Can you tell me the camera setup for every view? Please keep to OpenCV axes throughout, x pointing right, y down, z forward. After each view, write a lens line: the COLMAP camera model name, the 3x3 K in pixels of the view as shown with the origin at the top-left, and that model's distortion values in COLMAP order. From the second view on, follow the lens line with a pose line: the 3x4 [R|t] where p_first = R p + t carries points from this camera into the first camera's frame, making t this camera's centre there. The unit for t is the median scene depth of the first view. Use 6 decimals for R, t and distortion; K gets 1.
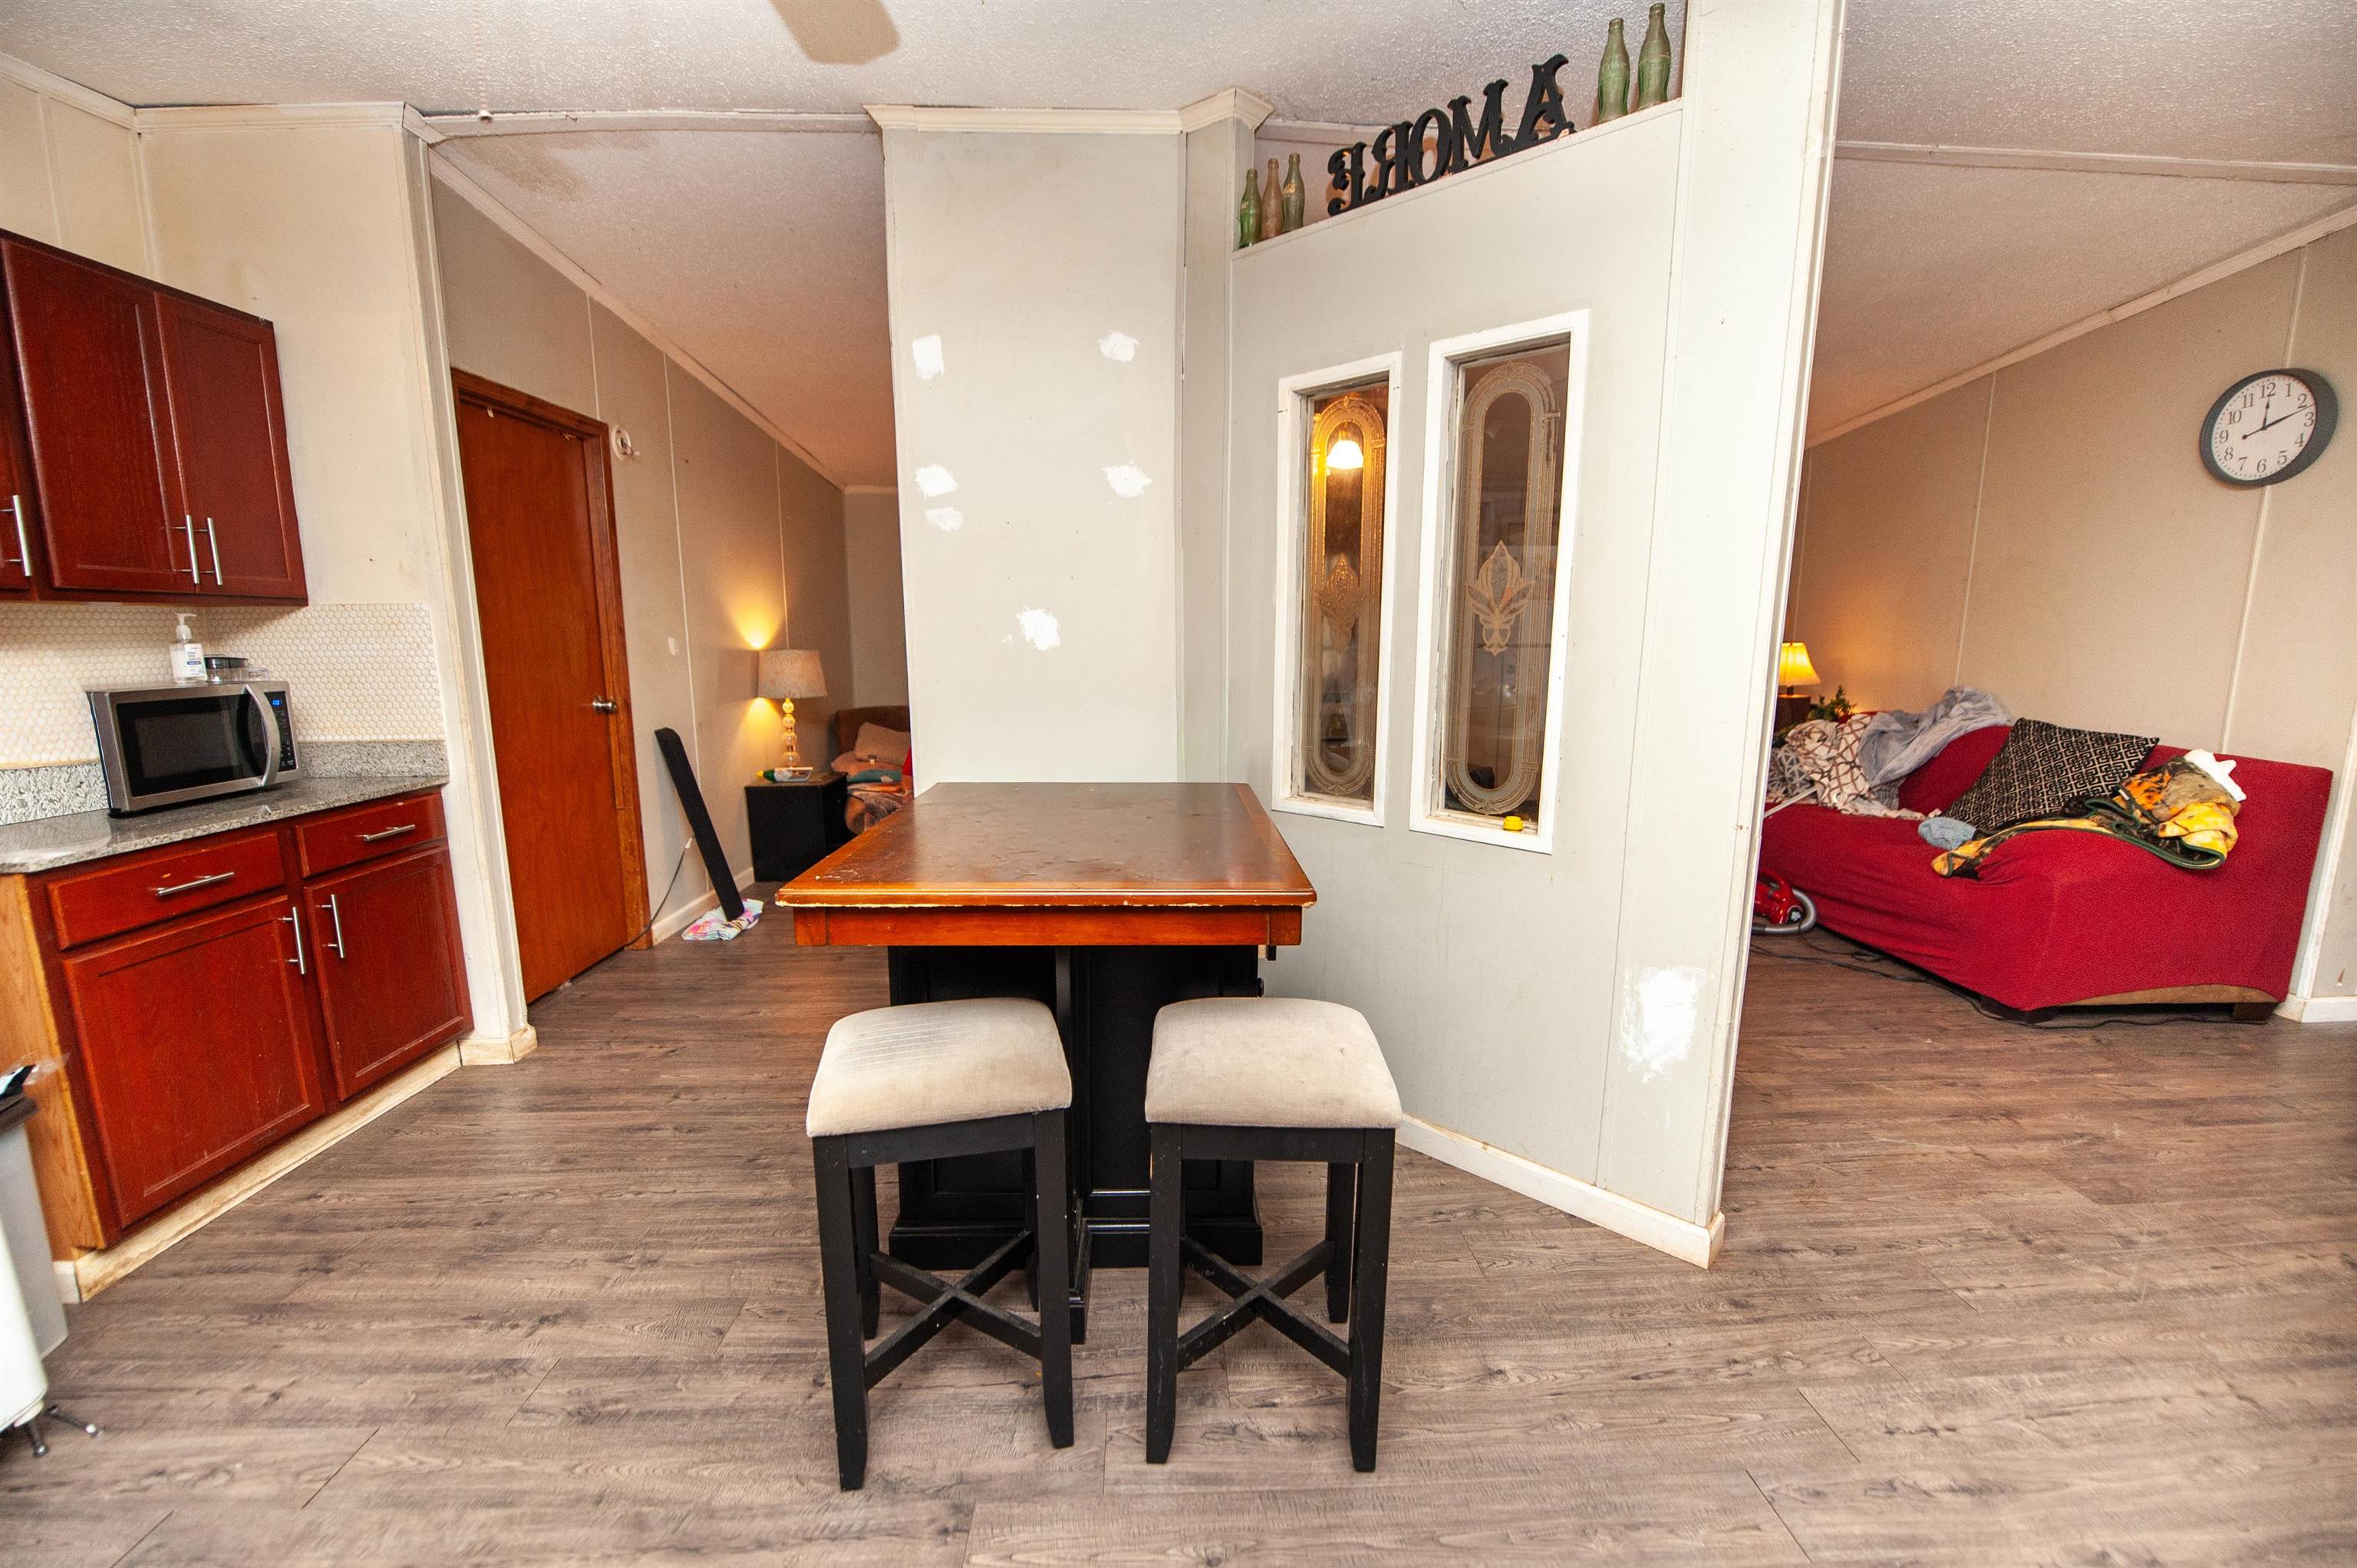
lens RADIAL K [[903.4, 0, 1189.6], [0, 903.4, 778.7], [0, 0, 1]] dist [-0.014904, 0.000033]
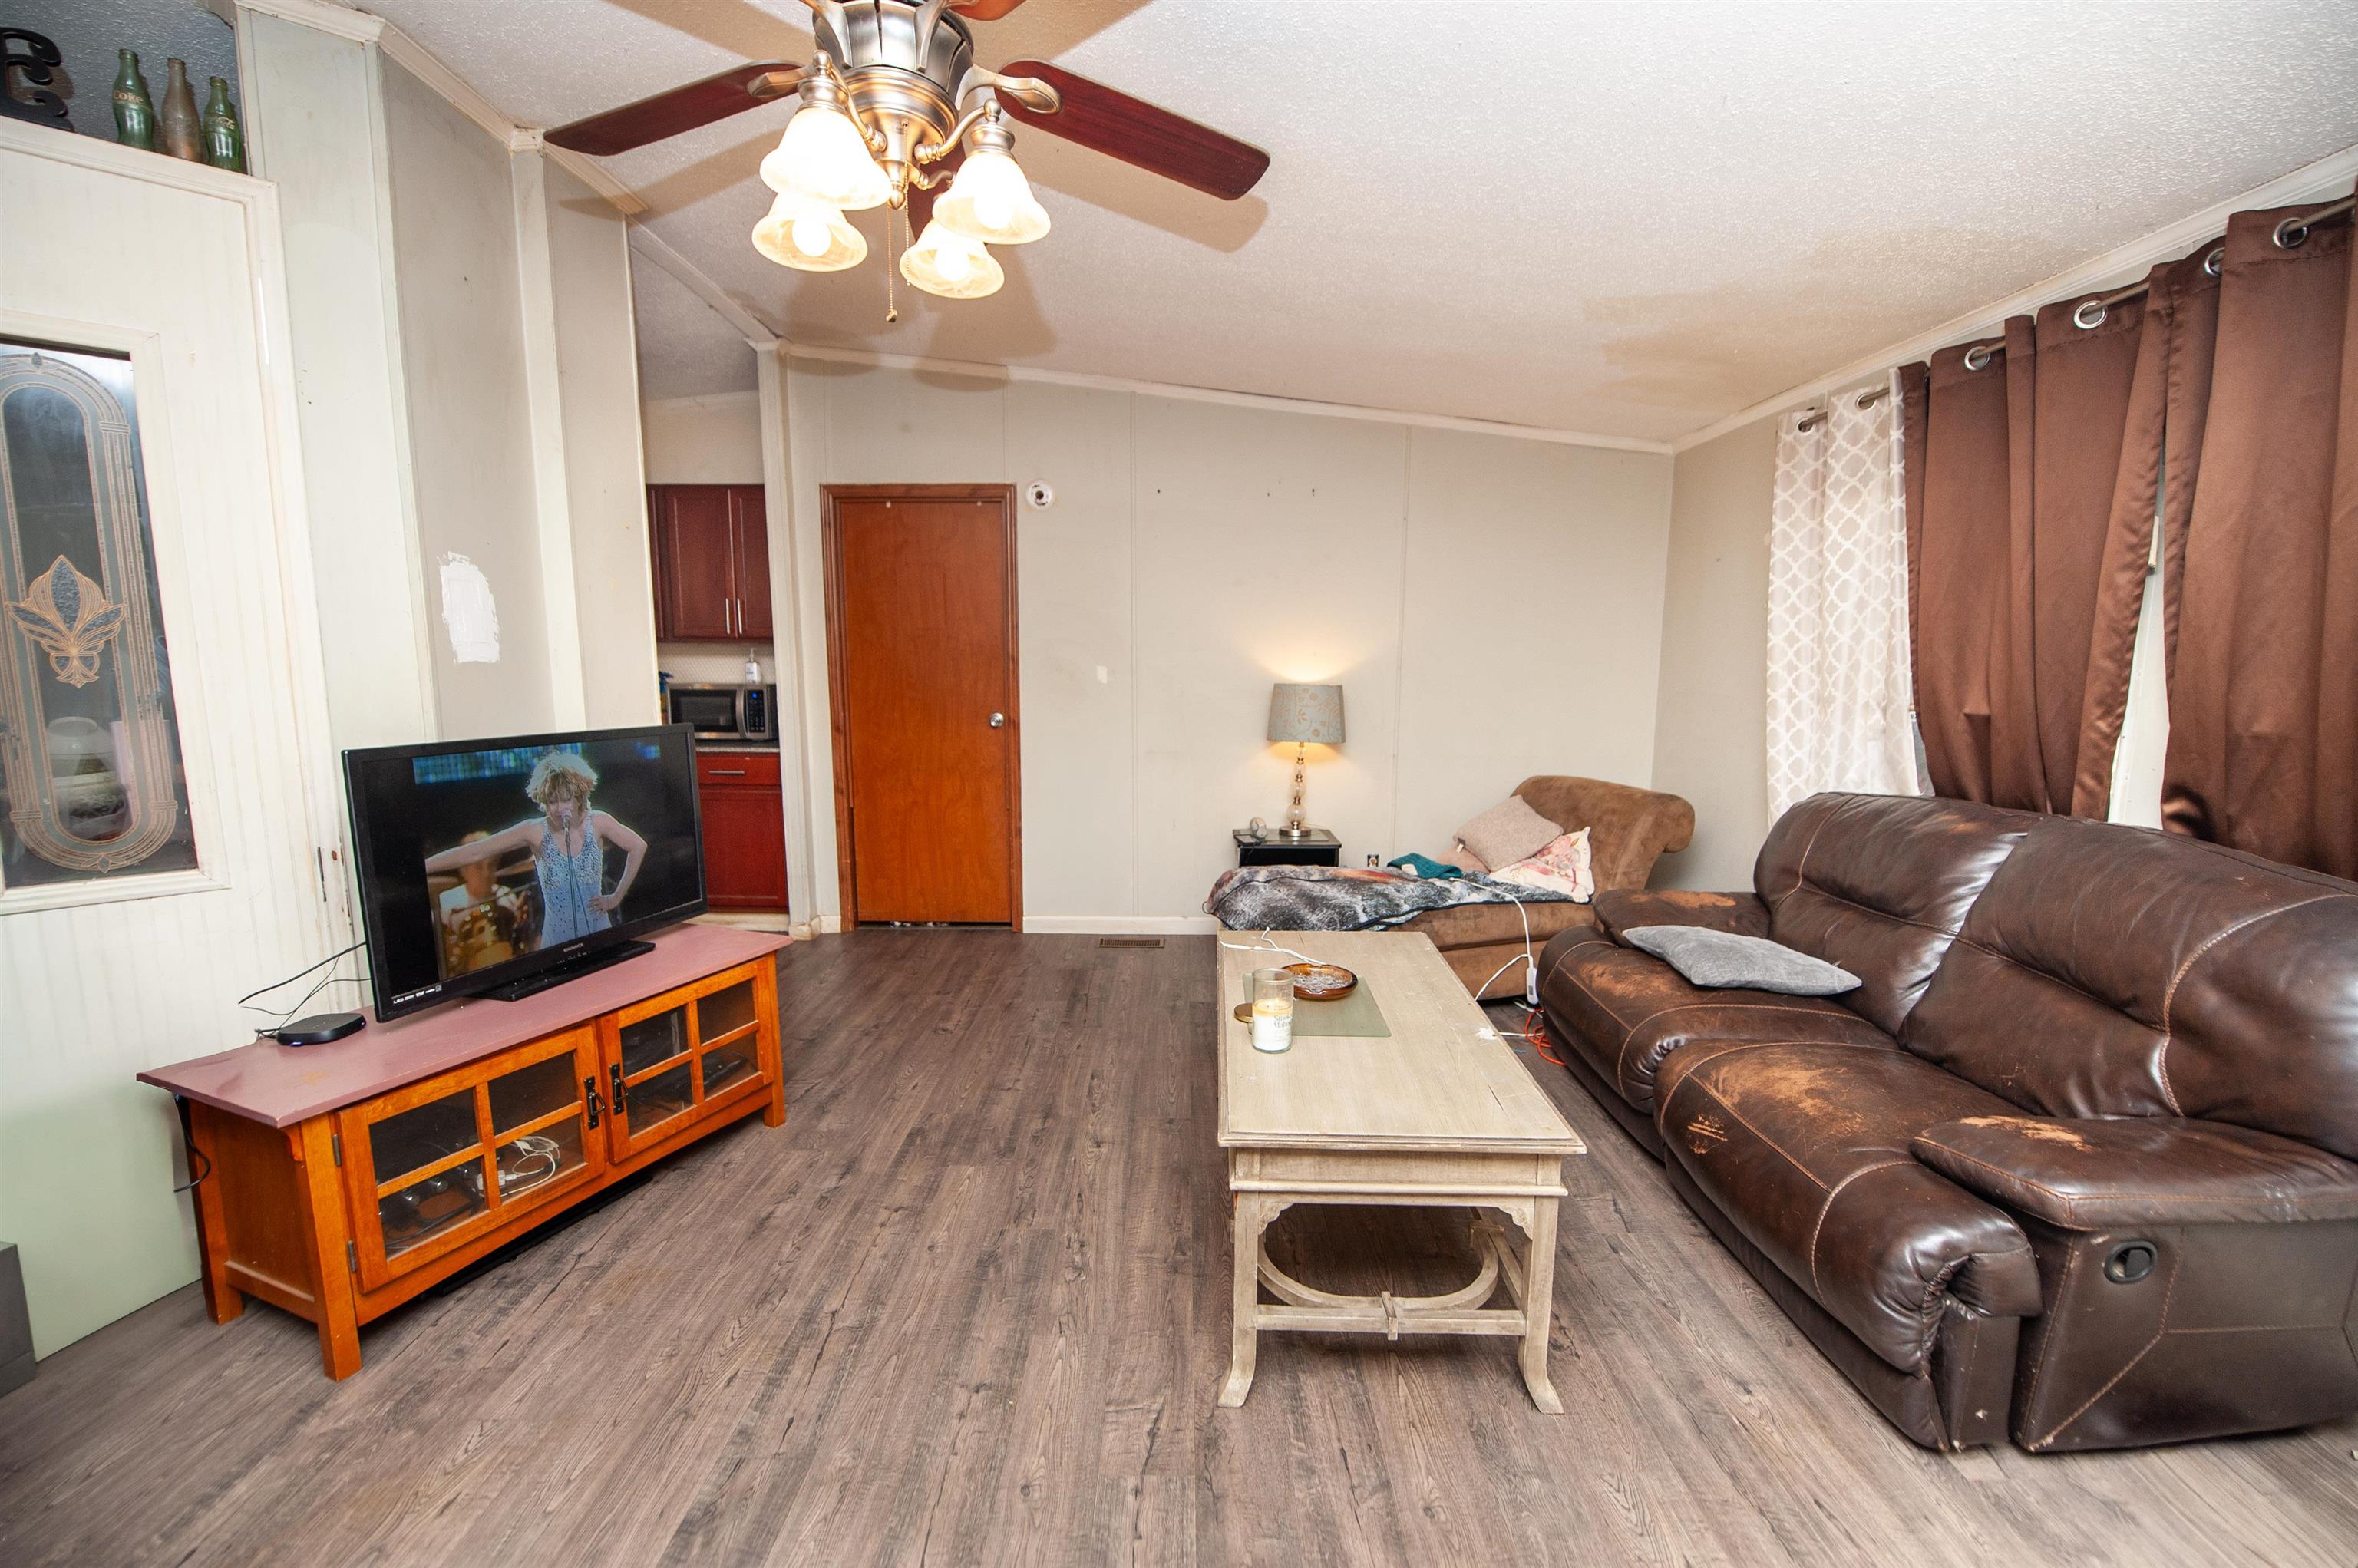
lens RADIAL K [[903.8, 0, 1190.1], [0, 903.8, 778.7], [0, 0, 1]] dist [-0.014904, 0.000033]
pose [[-0.077585, 0.126944, -0.988871, 0.662263], [-0.168453, 0.975931, 0.138499, -0.271936], [0.982652, 0.177324, -0.054334, 1.668504]]
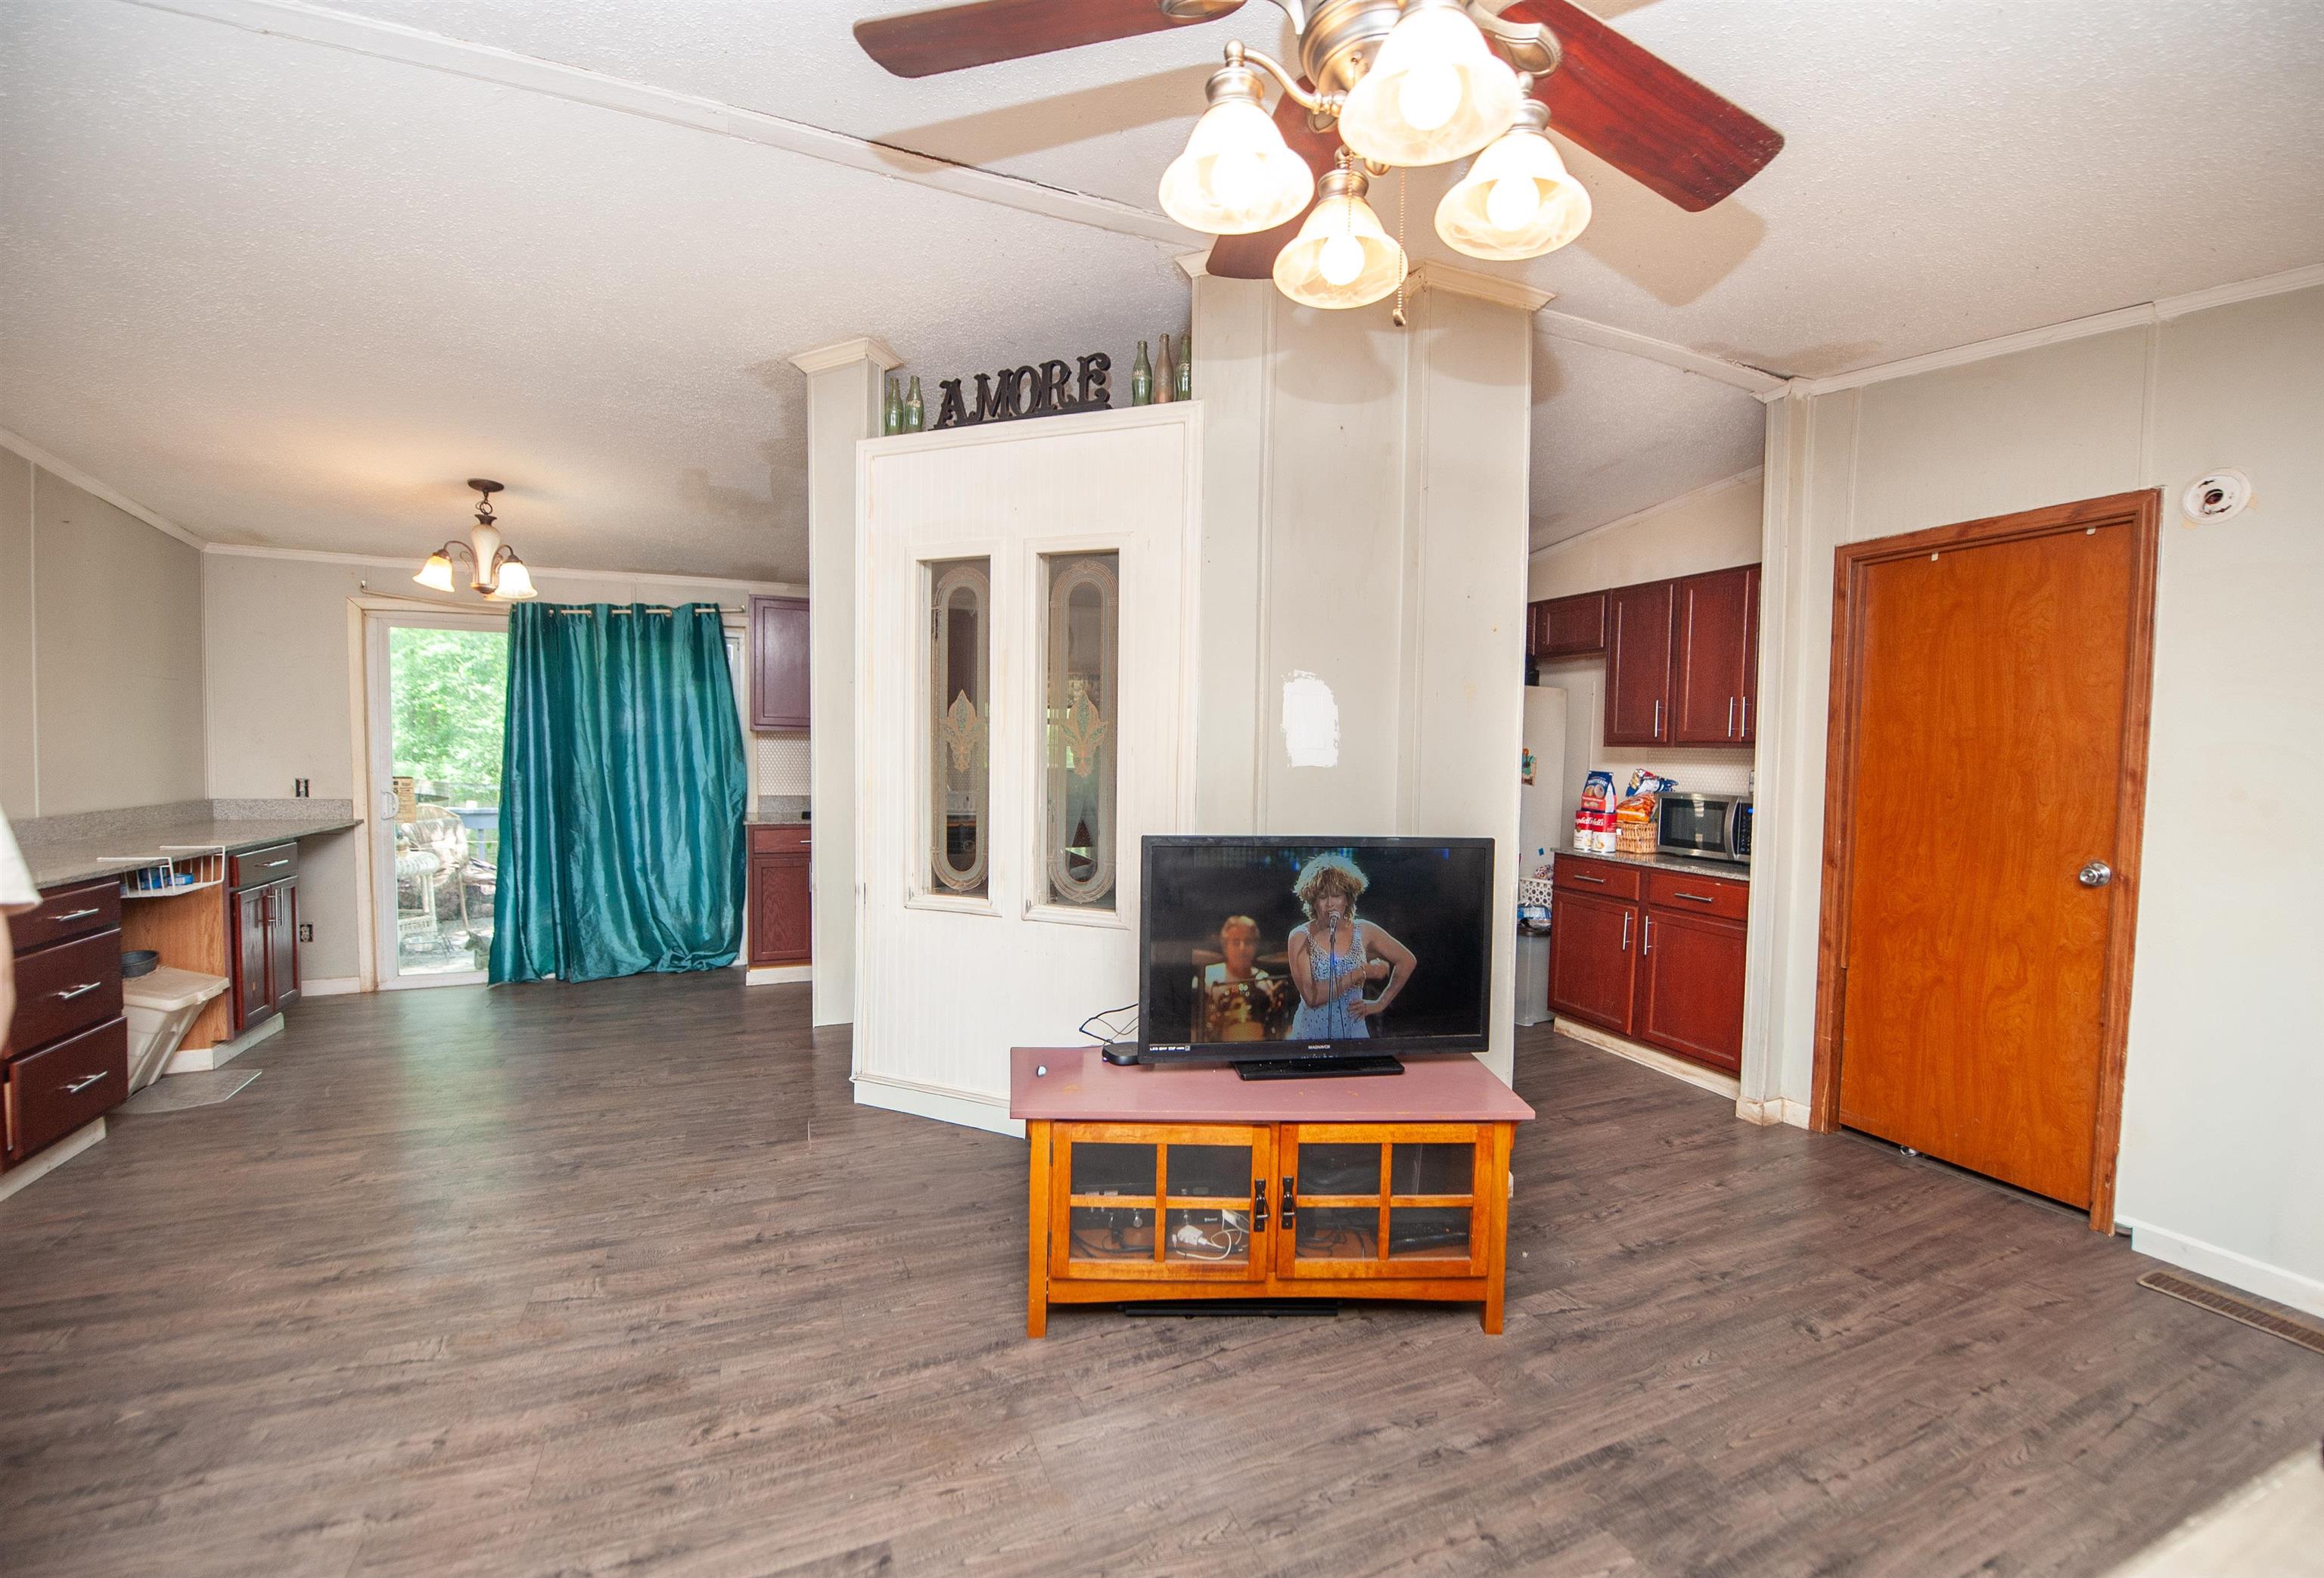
lens RADIAL K [[958.9, 0, 1162.0], [0, 958.9, 789.0], [0, 0, 1]] dist [-0.023931, 0.000236]
pose [[-0.936106, -0.005750, -0.351670, 0.419282], [-0.078906, 0.977813, 0.194051, -0.299090], [0.342751, 0.209401, -0.915791, 1.780758]]
